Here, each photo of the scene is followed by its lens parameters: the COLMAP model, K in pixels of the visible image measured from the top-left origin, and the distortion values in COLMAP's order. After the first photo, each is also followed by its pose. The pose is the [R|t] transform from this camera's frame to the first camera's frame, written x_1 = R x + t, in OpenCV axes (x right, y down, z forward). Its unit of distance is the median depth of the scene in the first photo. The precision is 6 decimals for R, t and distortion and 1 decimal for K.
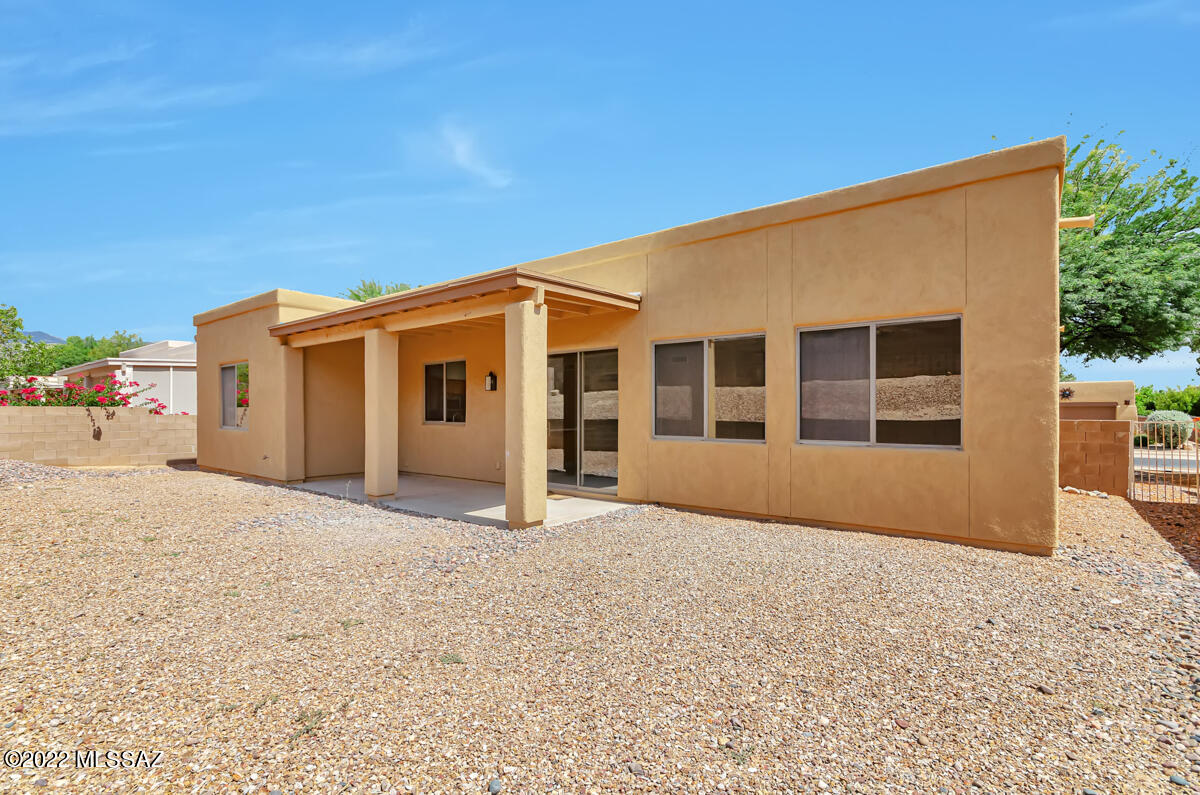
lens RADIAL K [[548.6, 0, 599.3], [0, 548.6, 403.6], [0, 0, 1]] dist [-0.004096, -0.000398]
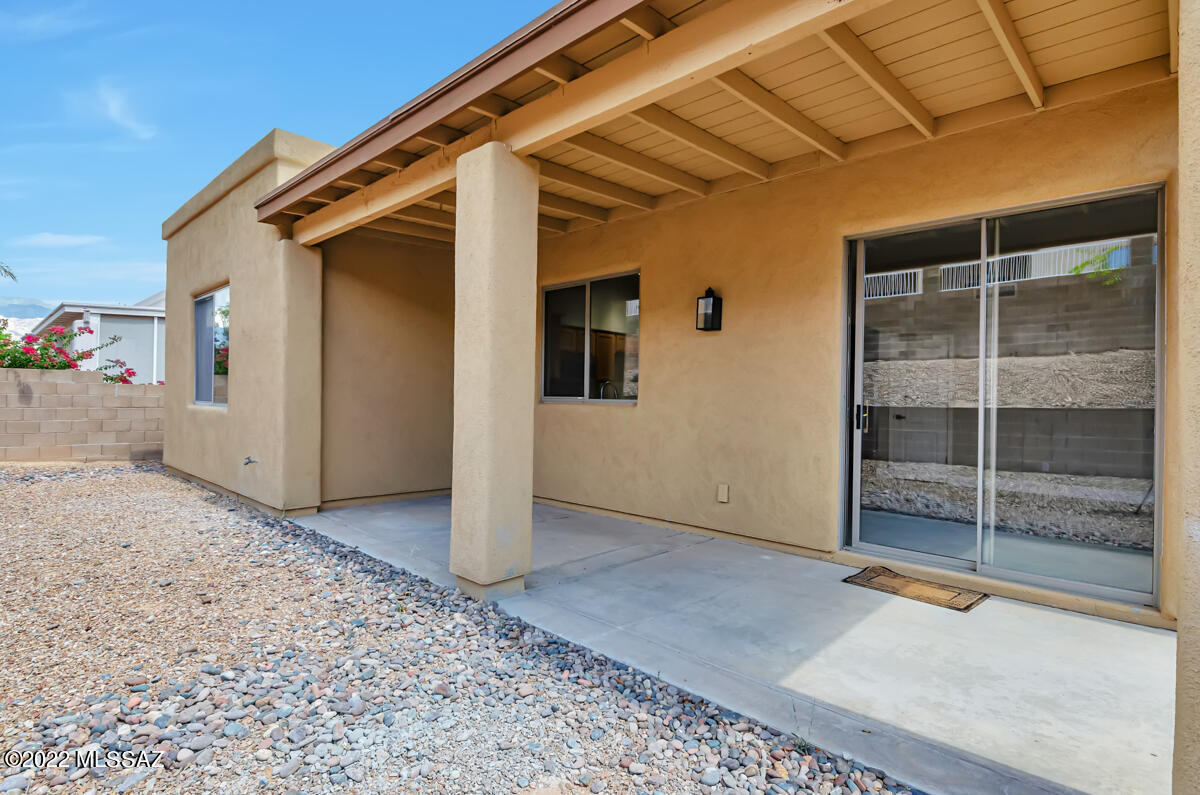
lens RADIAL K [[611.0, 0, 600.8], [0, 611.0, 392.9], [0, 0, 1]] dist [-0.006348, -0.000710]
pose [[0.994483, 0.016473, -0.103595, -0.210375], [-0.016477, 0.999864, 0.000810, 0.027295], [0.103594, 0.000901, 0.994619, 0.438591]]
